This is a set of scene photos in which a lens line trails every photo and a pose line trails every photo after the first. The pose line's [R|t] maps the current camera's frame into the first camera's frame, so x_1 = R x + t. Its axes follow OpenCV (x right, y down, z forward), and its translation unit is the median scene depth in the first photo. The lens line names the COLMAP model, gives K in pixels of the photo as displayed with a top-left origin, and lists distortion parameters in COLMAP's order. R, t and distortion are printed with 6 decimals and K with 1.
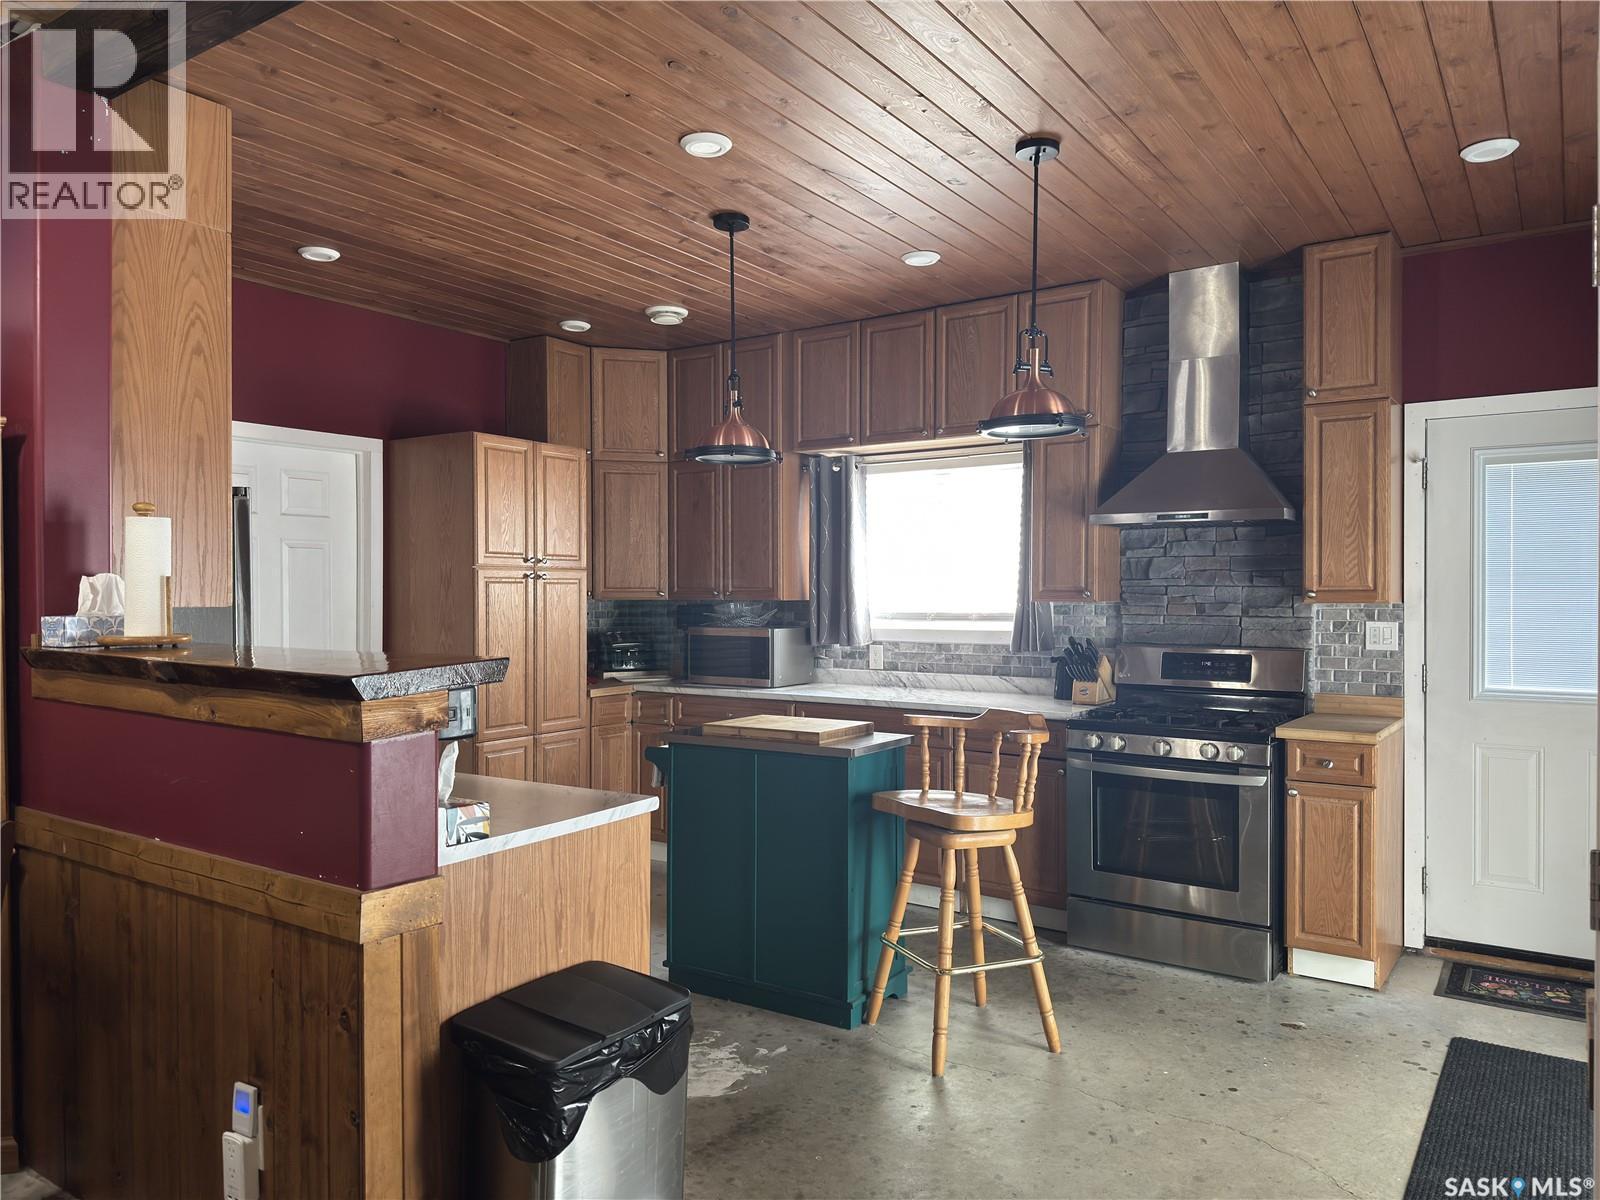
lens RADIAL K [[1115.9, 0, 810.1], [0, 1115.9, 605.6], [0, 0, 1]] dist [0.066242, -0.079752]
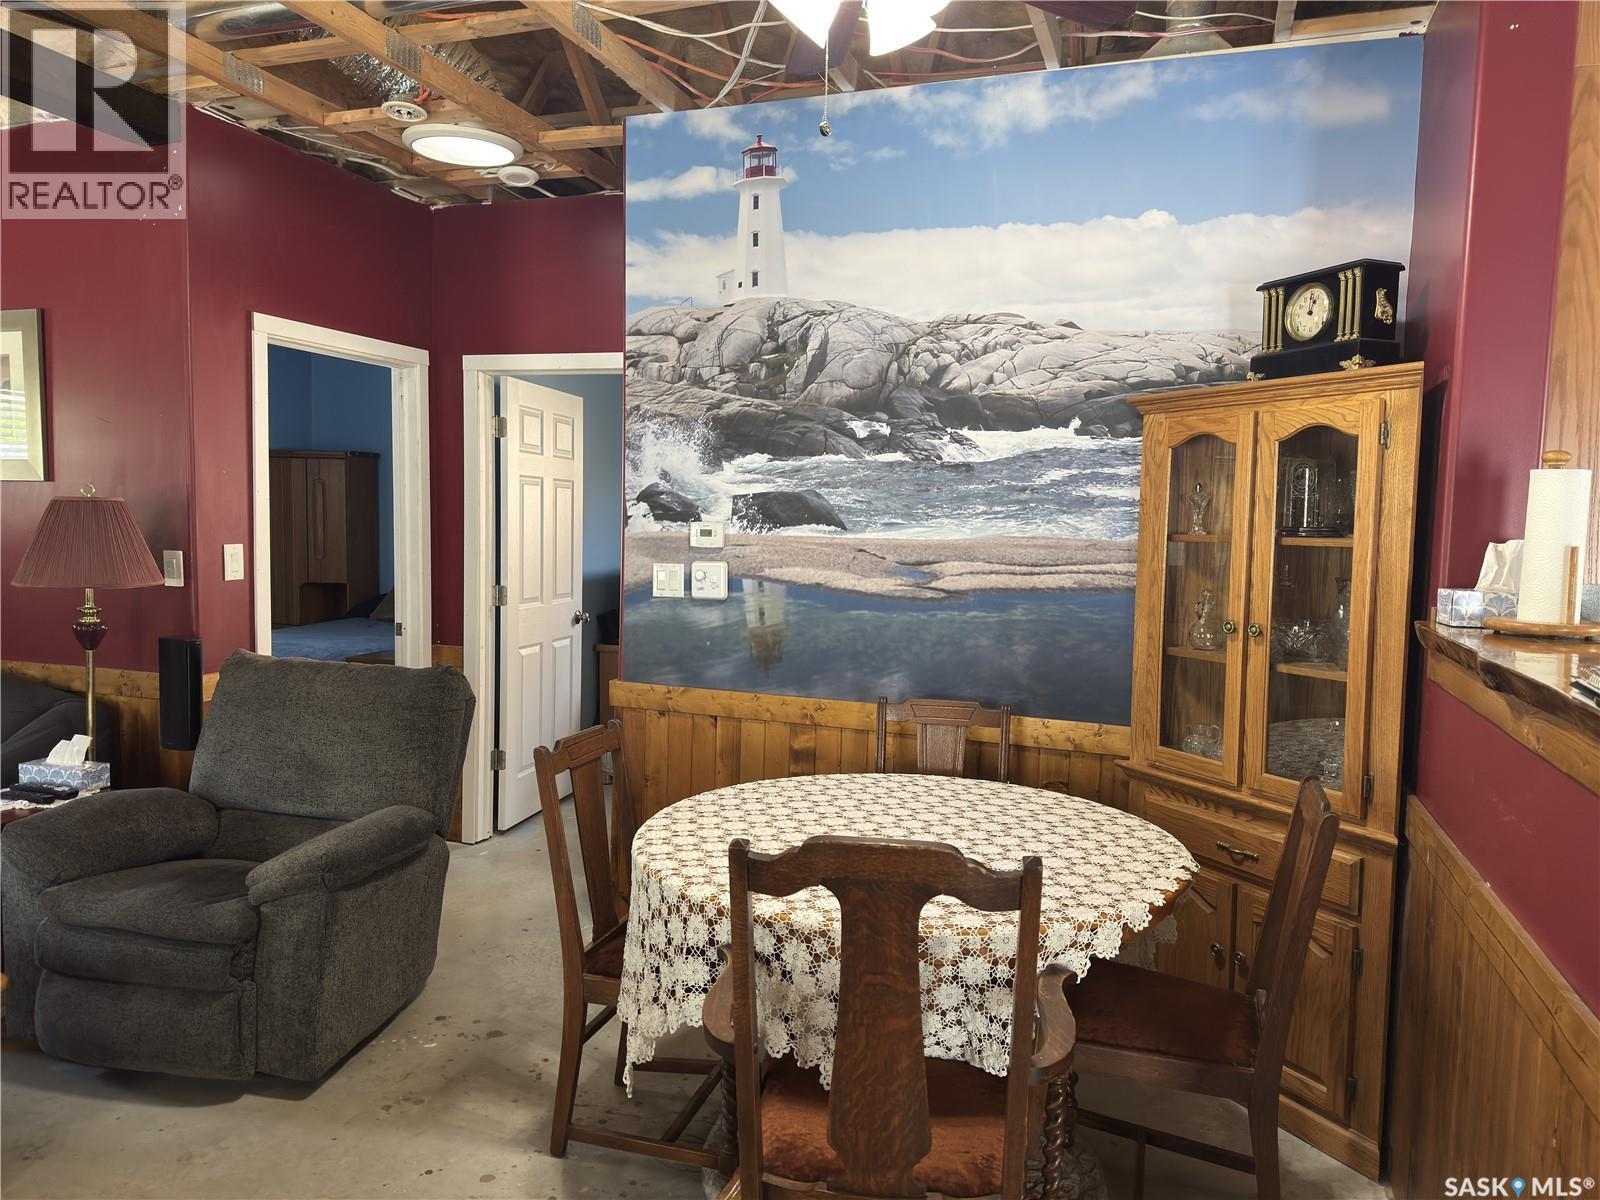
lens RADIAL K [[1115.9, 0, 814.5], [0, 1115.9, 613.0], [0, 0, 1]] dist [0.066242, -0.079752]
pose [[0.257839, 0.093180, -0.961684, 0.022218], [-0.038660, 0.995537, 0.086095, -0.016301], [0.965414, 0.014980, 0.260290, 0.180613]]
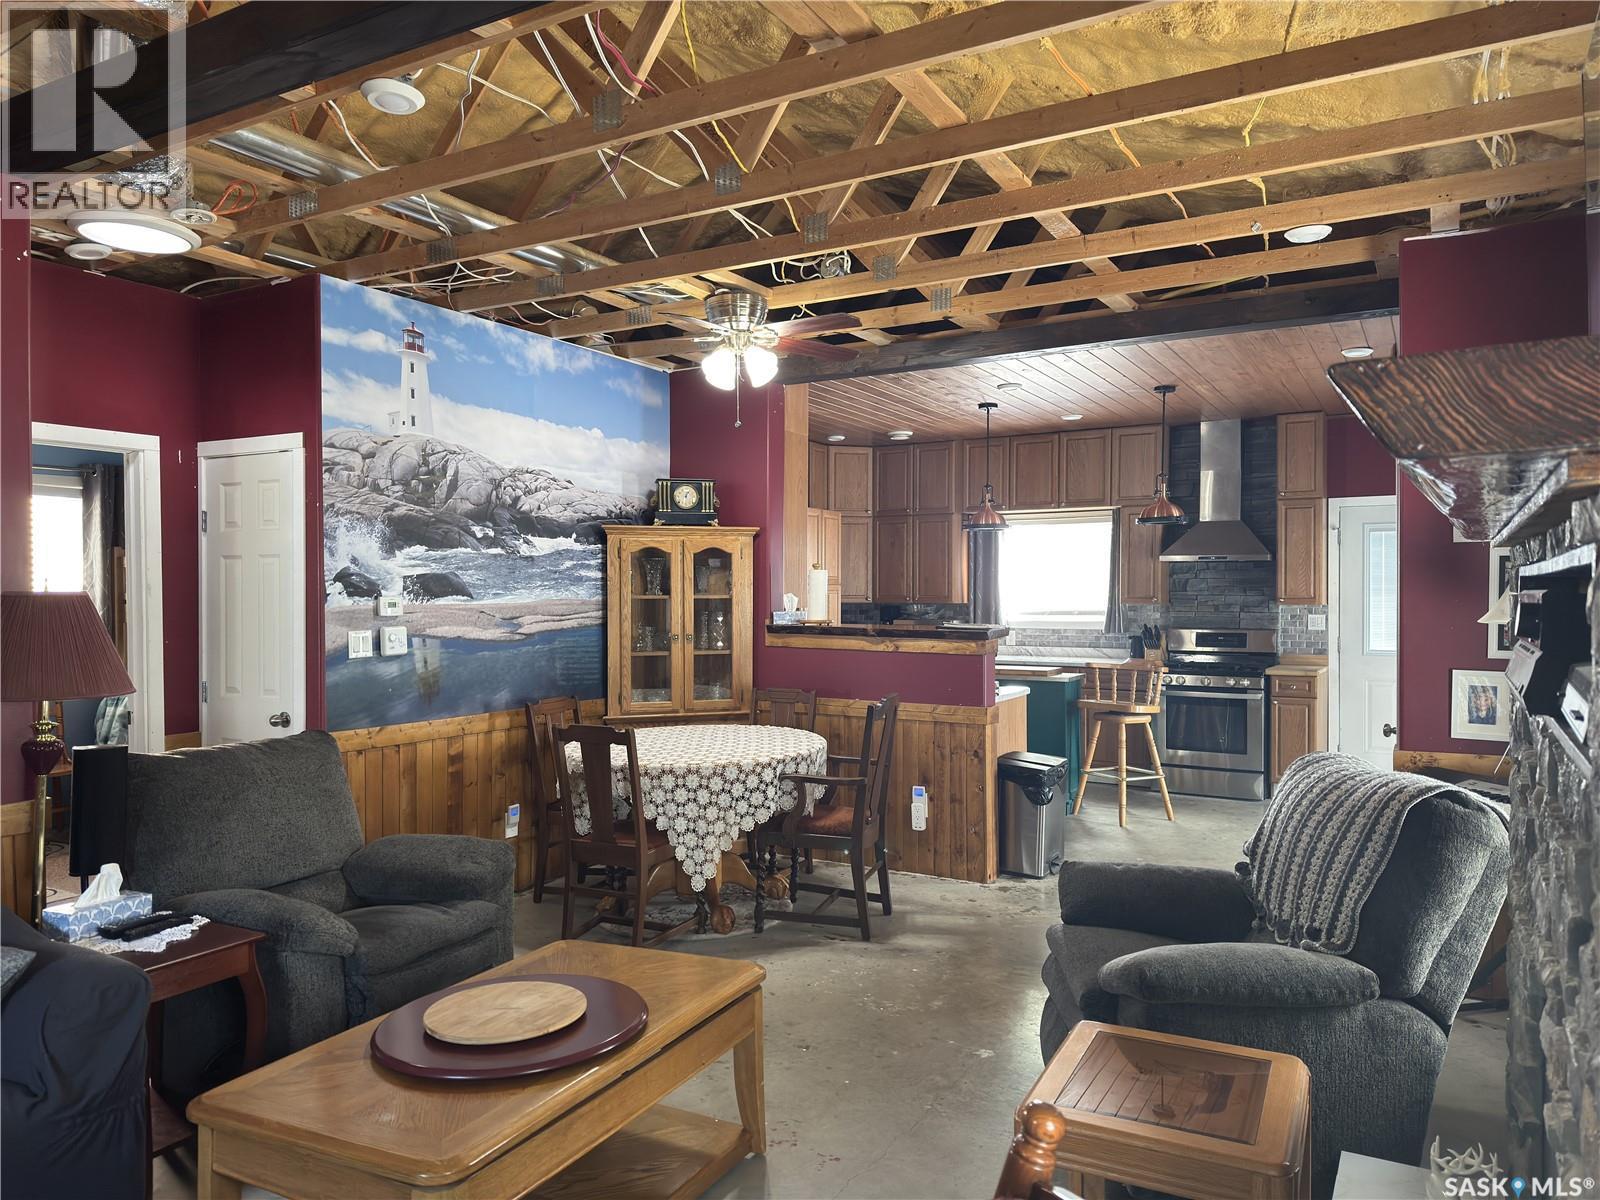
lens RADIAL K [[1115.9, 0, 792.6], [0, 1115.9, 613.4], [0, 0, 1]] dist [0.066242, -0.079752]
pose [[0.997467, -0.002395, 0.071093, -0.475272], [0.002111, 0.999990, 0.004066, 0.003092], [-0.071102, -0.003906, 0.997461, -0.773426]]
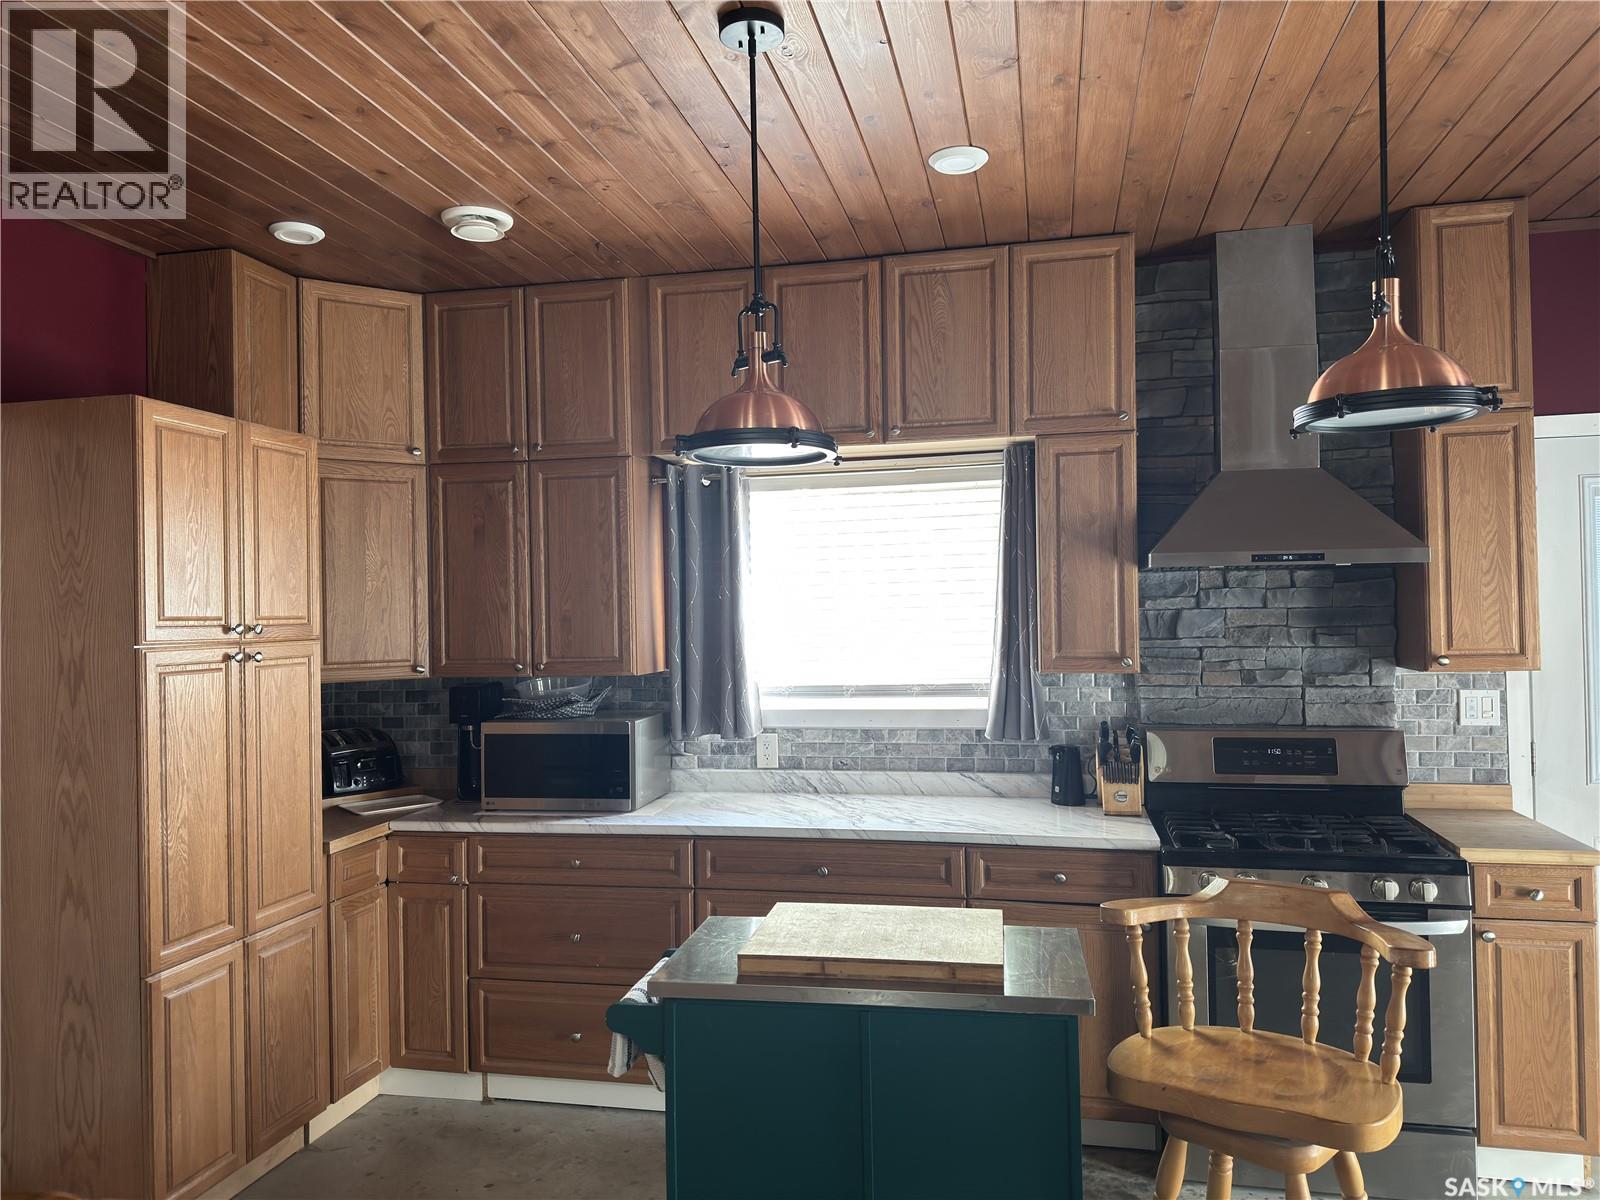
lens RADIAL K [[1115.9, 0, 804.1], [0, 1115.9, 604.6], [0, 0, 1]] dist [0.066242, -0.079752]
pose [[0.929180, -0.015136, 0.369318, -0.224465], [0.023098, 0.999586, -0.017145, -0.042124], [-0.368906, 0.024461, 0.929145, 0.423495]]
